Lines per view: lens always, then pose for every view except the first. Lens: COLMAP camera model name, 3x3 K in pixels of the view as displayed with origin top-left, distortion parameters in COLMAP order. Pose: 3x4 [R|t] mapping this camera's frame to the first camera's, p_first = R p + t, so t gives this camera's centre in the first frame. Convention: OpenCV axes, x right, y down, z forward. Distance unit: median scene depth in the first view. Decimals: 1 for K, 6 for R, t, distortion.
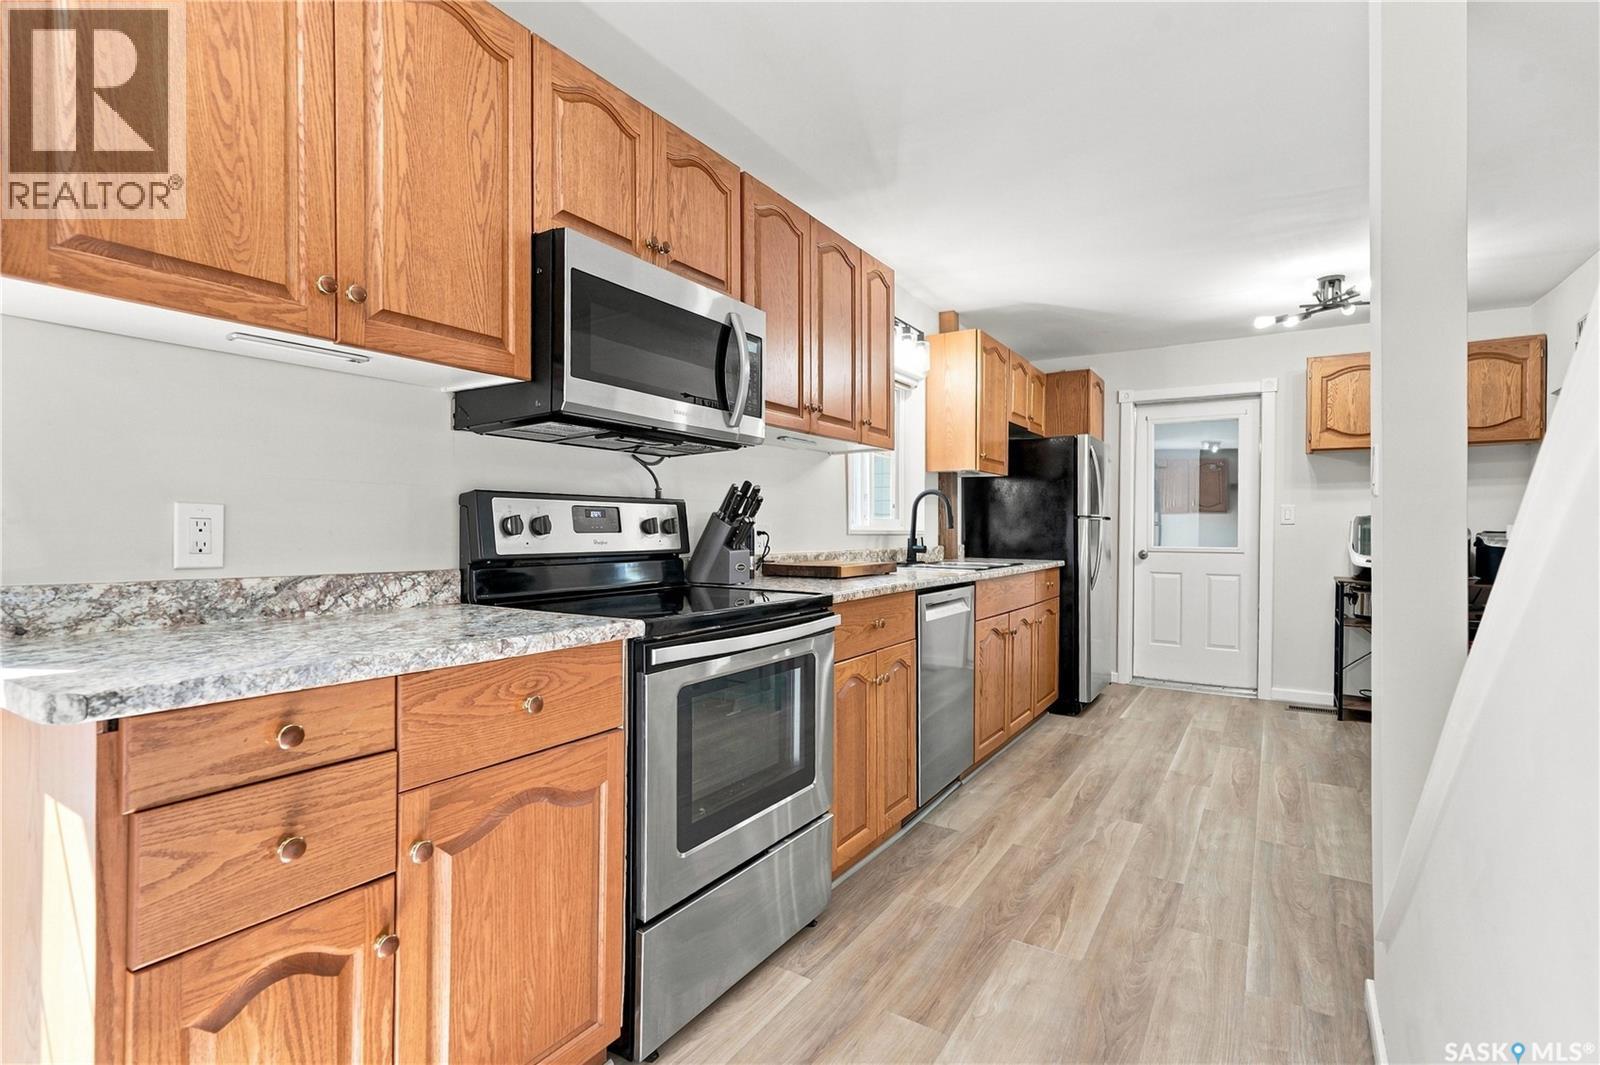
lens RADIAL K [[756.5, 0, 800.0], [0, 756.5, 532.5], [0, 0, 1]] dist [0.001026, 0.000404]
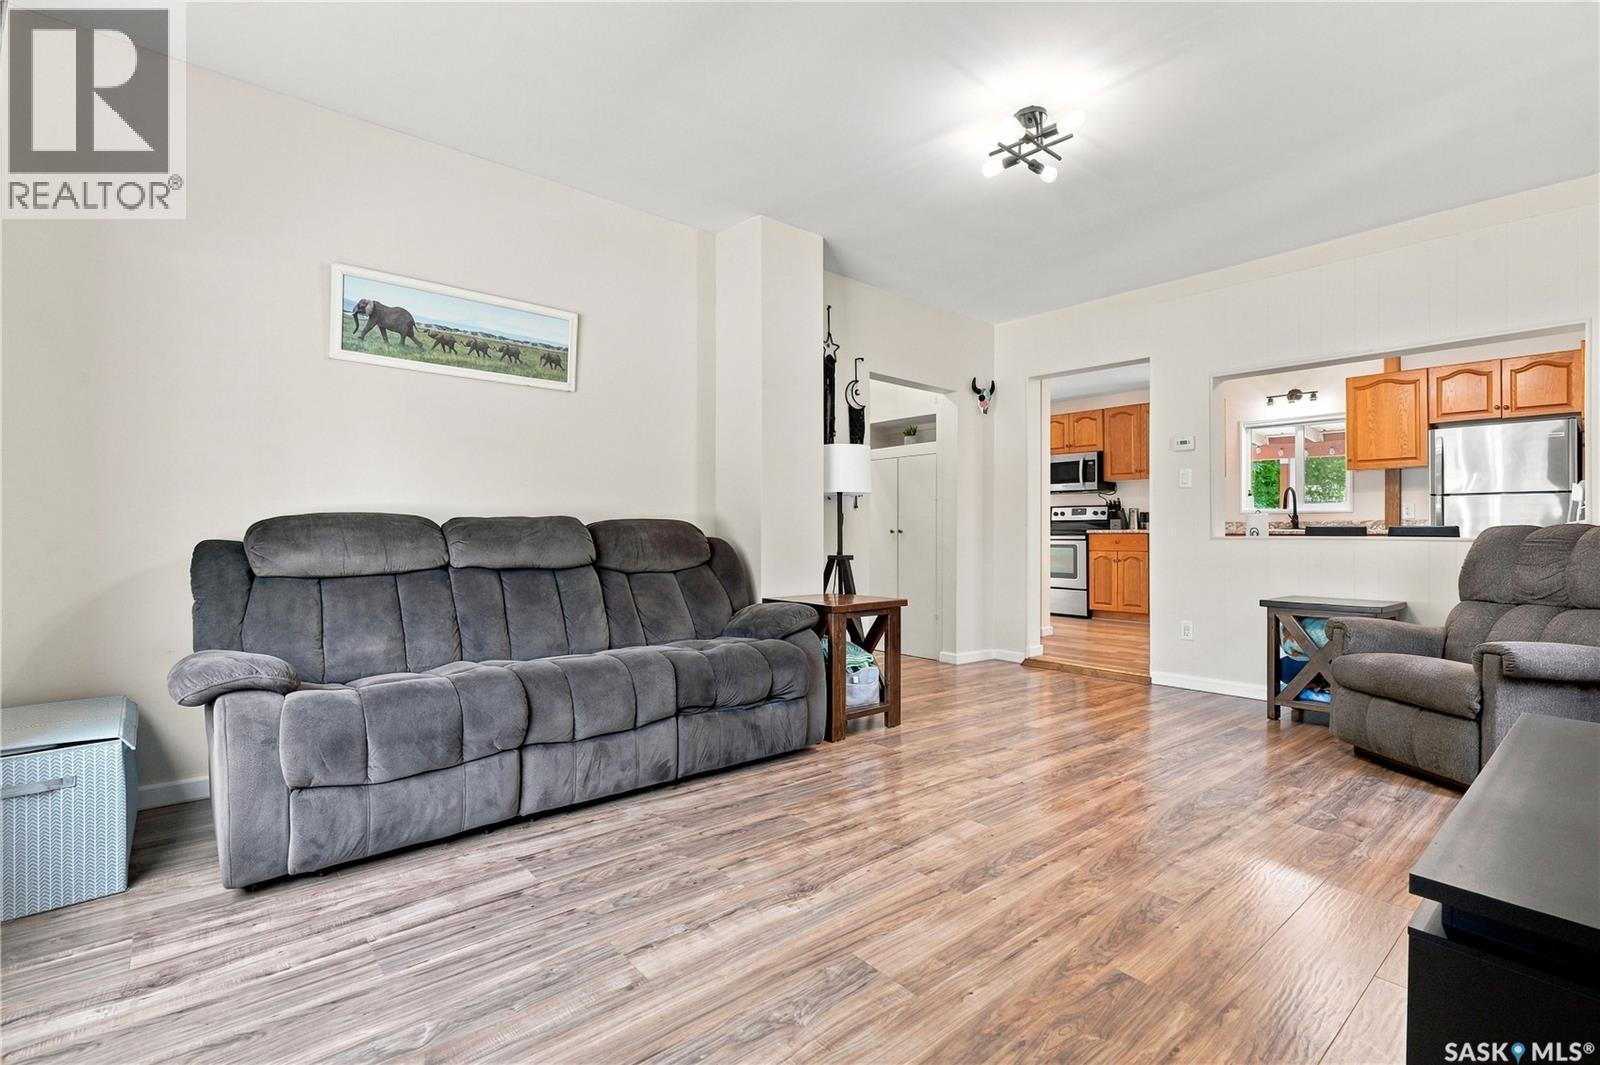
lens RADIAL K [[724.2, 0, 800.0], [0, 724.2, 532.5], [0, 0, 1]] dist [-0.002224, -0.000533]
pose [[-0.289963, -0.000418, -0.957038, 2.471295], [-0.005665, 0.999983, 0.001280, 0.061920], [0.957021, 0.005793, -0.289961, 0.460441]]
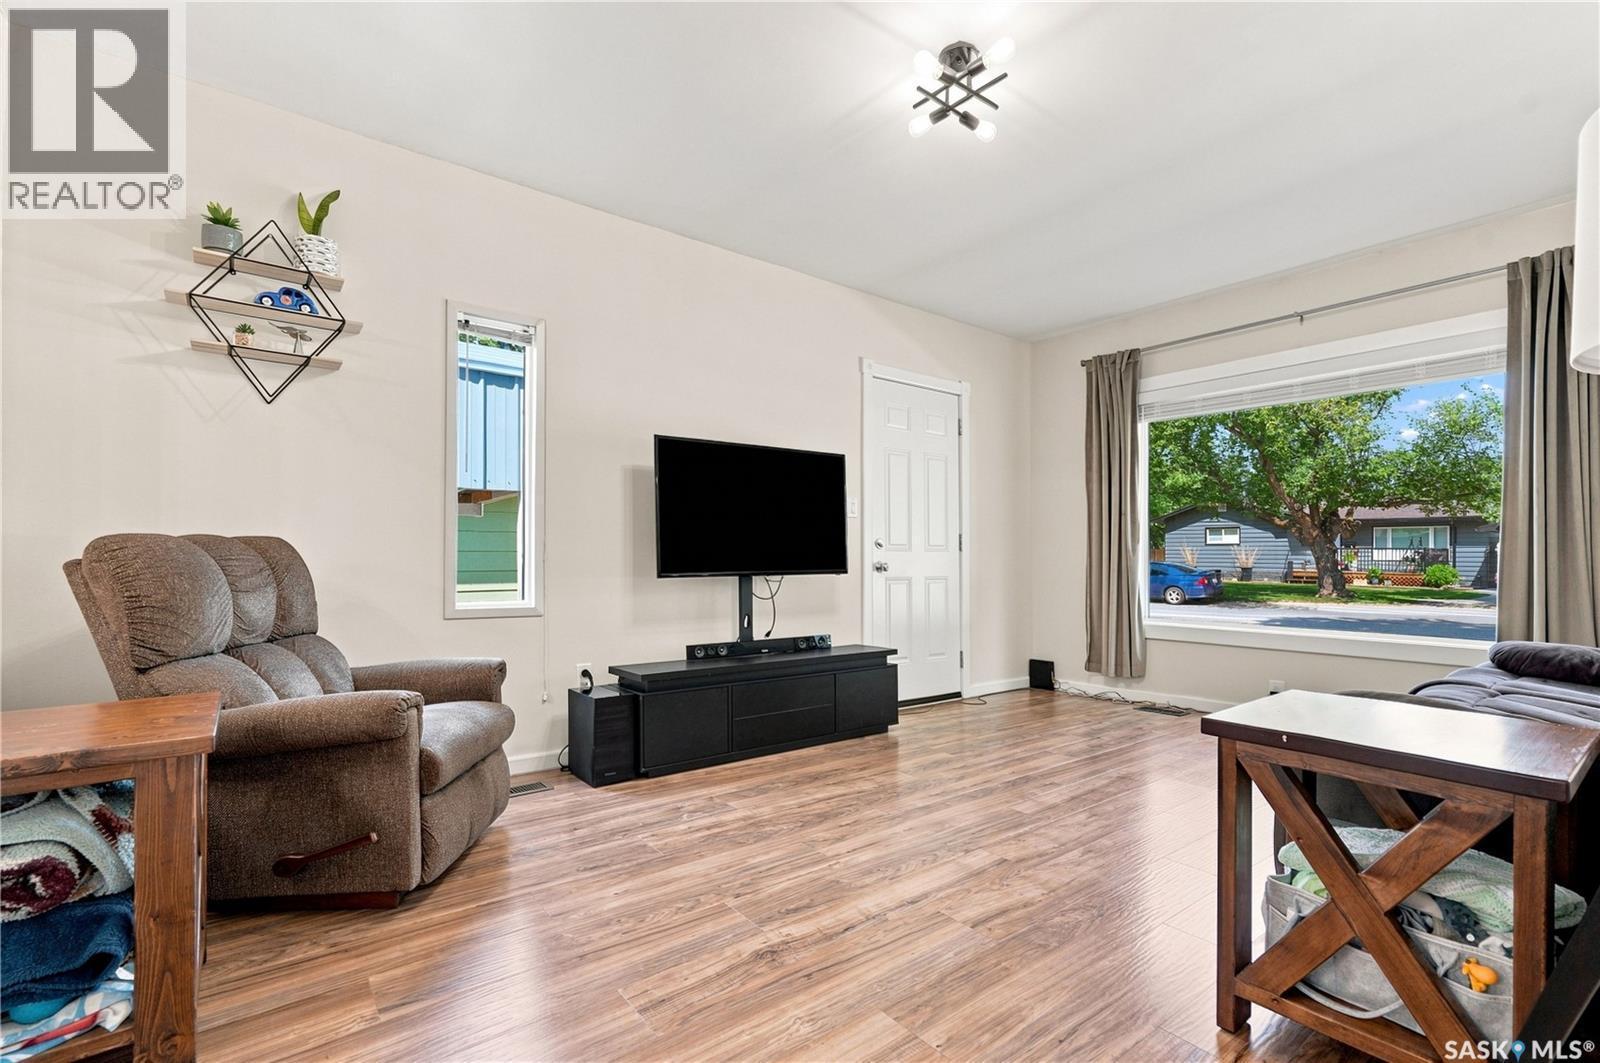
lens RADIAL K [[733.1, 0, 794.3], [0, 733.1, 540.9], [0, 0, 1]] dist [0.002166, 0.000289]
pose [[0.338997, 0.023986, 0.940482, 0.946477], [-0.006059, 0.999710, -0.023313, 0.065895], [-0.940768, 0.002205, 0.339044, 0.384846]]
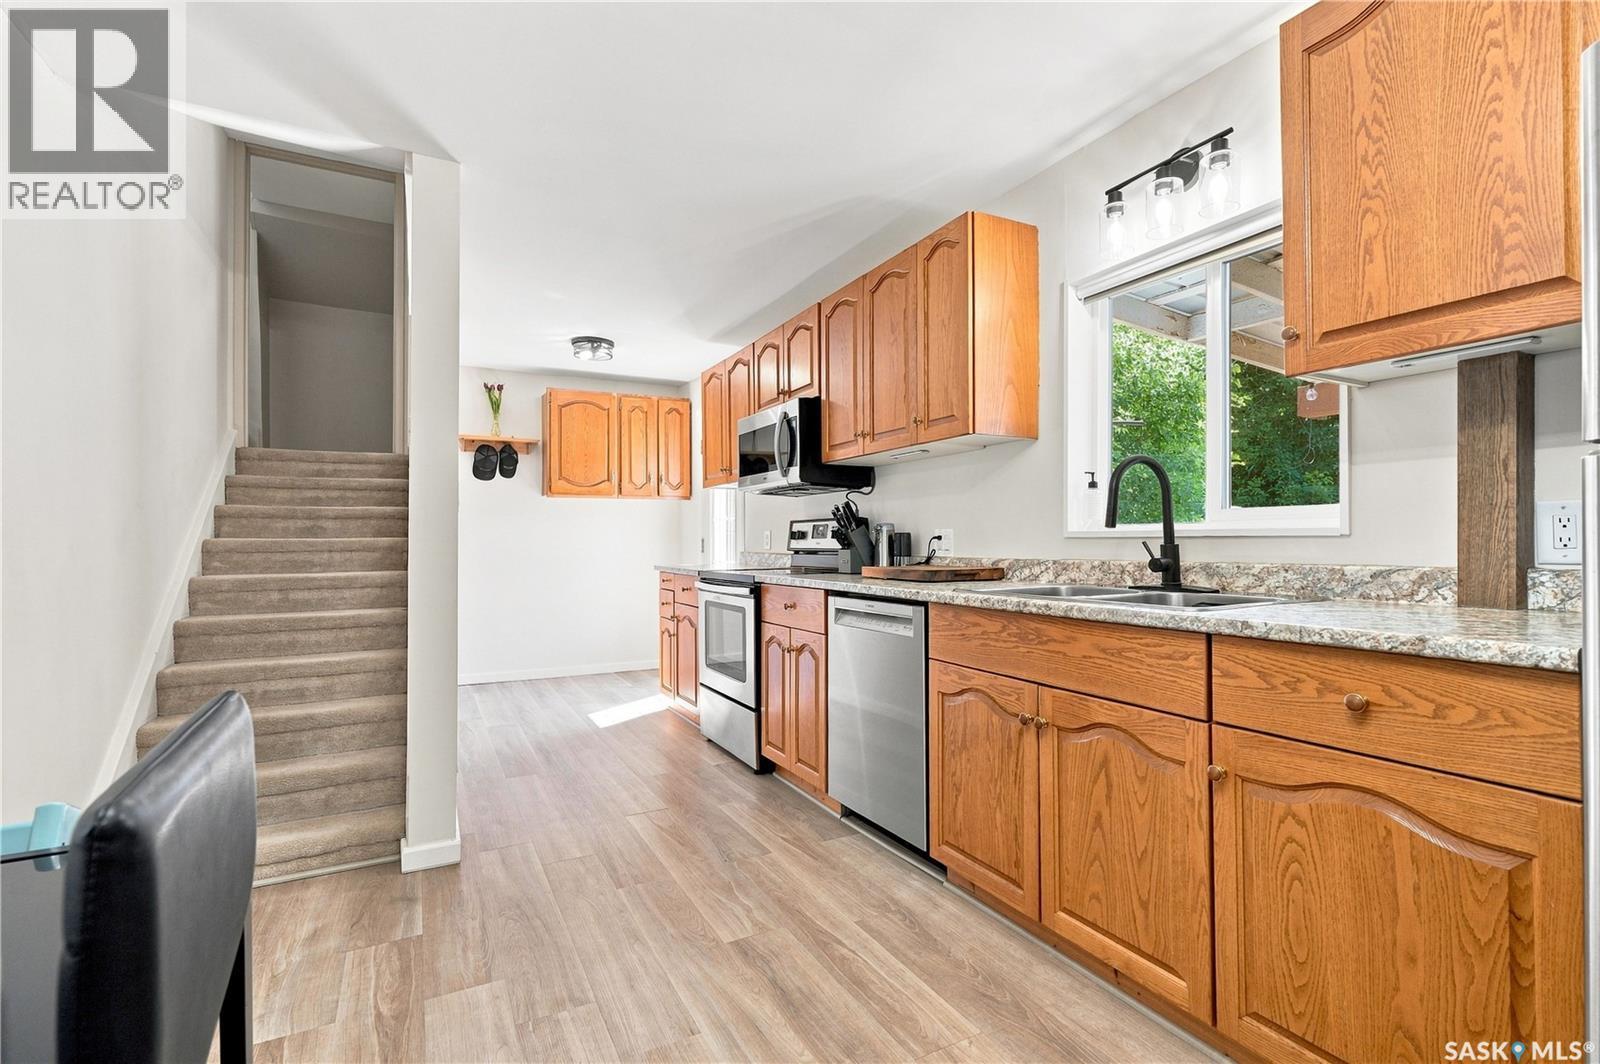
lens RADIAL K [[750.4, 0, 799.3], [0, 750.4, 548.2], [0, 0, 1]] dist [0.002064, 0.000095]
pose [[-0.506417, 0.004619, -0.862276, 0.894770], [-0.002402, 0.999974, 0.006767, 0.008443], [0.862285, 0.005498, -0.506393, 1.236037]]
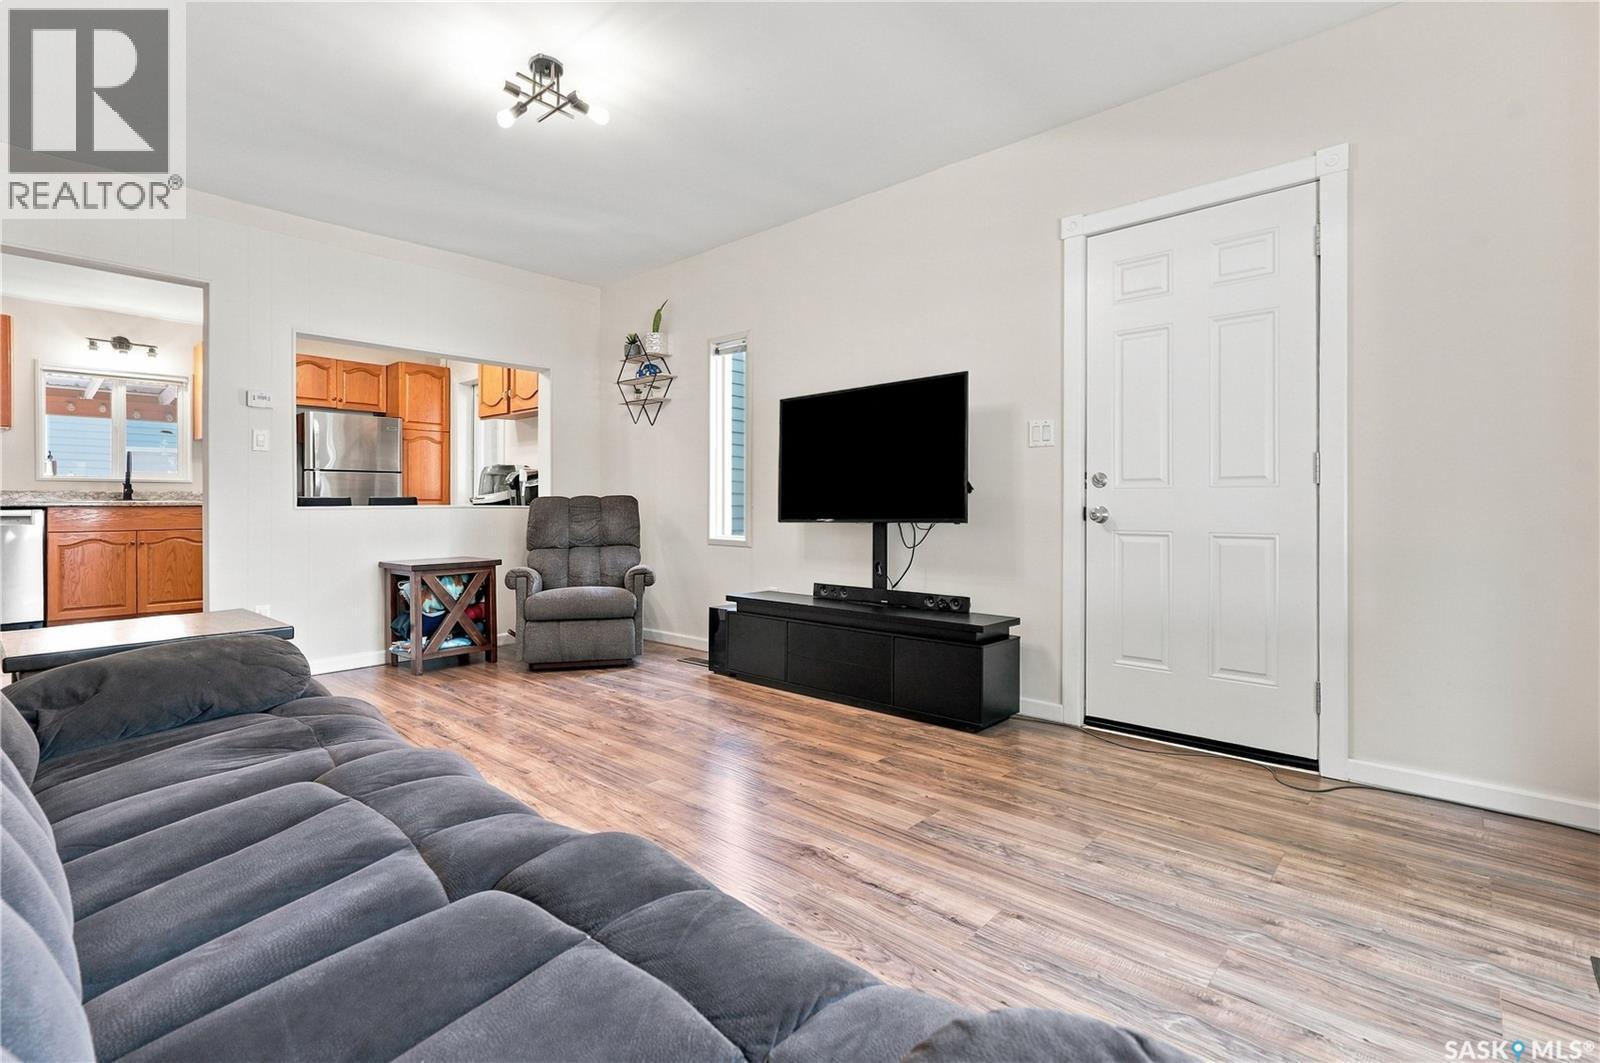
lens RADIAL K [[731.1, 0, 800.5], [0, 731.1, 506.5], [0, 0, 1]] dist [-0.003483, -0.000374]
pose [[0.985656, -0.004160, -0.168713, 2.030885], [0.003997, 0.999991, -0.001308, 0.070883], [0.168717, 0.000615, 0.985664, -0.243731]]
